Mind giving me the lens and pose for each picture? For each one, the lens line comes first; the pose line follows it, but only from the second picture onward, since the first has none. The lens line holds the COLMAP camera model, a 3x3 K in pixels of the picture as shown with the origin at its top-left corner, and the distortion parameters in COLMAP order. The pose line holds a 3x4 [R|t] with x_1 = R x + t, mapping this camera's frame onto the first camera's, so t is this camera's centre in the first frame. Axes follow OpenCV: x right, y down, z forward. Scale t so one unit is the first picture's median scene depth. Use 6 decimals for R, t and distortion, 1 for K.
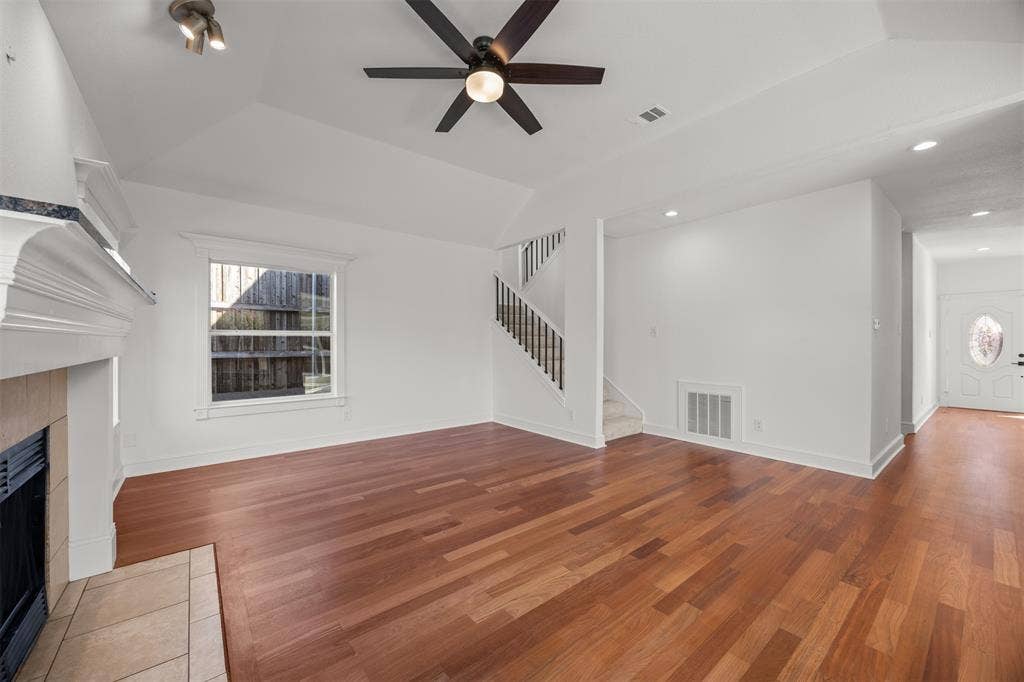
lens RADIAL K [[386.6, 0, 510.2], [0, 386.6, 345.8], [0, 0, 1]] dist [0.000486, 0.000033]
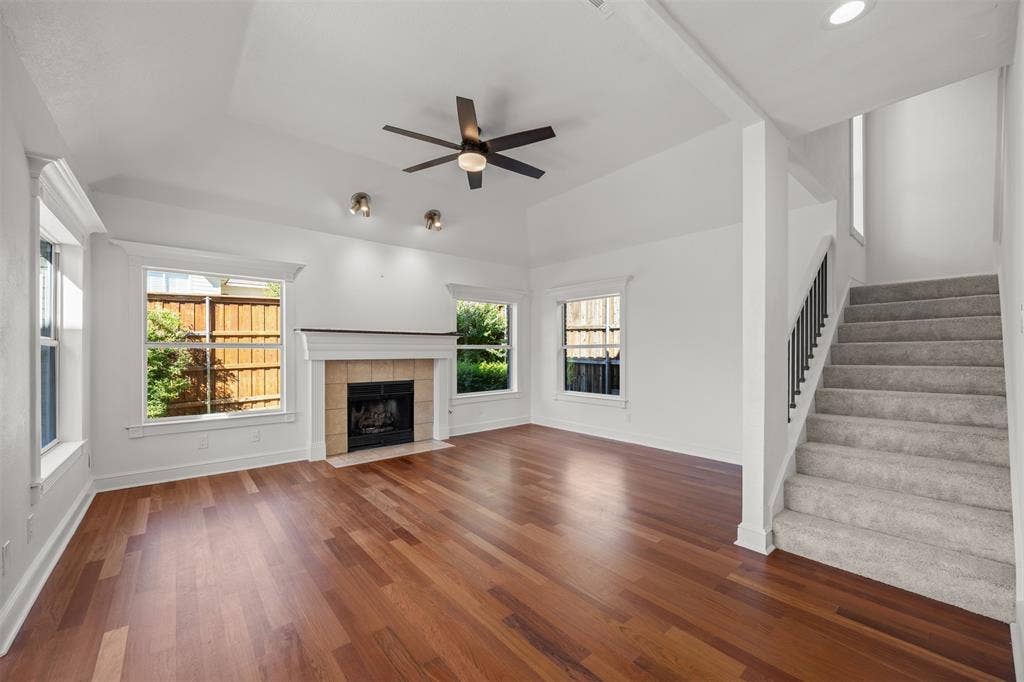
lens RADIAL K [[404.8, 0, 497.7], [0, 404.8, 351.3], [0, 0, 1]] dist [0.000673, 0.000028]
pose [[0.001639, 0.001425, -0.999998, 1.578268], [-0.005163, 0.999986, 0.001417, -0.021356], [0.999985, 0.005161, 0.001646, 1.289379]]
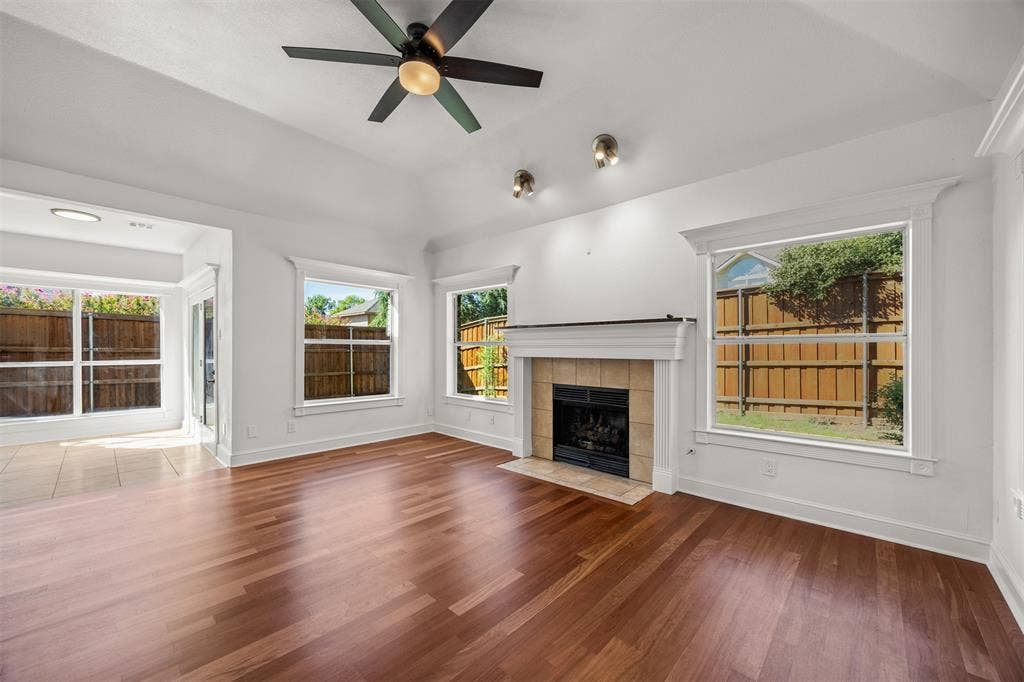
lens RADIAL K [[386.6, 0, 510.2], [0, 386.6, 345.8], [0, 0, 1]] dist [0.000486, 0.000033]
pose [[-0.989690, 0.001071, -0.143223, -0.183292], [0.000675, 0.999996, 0.002811, -0.031889], [0.143225, 0.002686, -0.989687, 2.351856]]
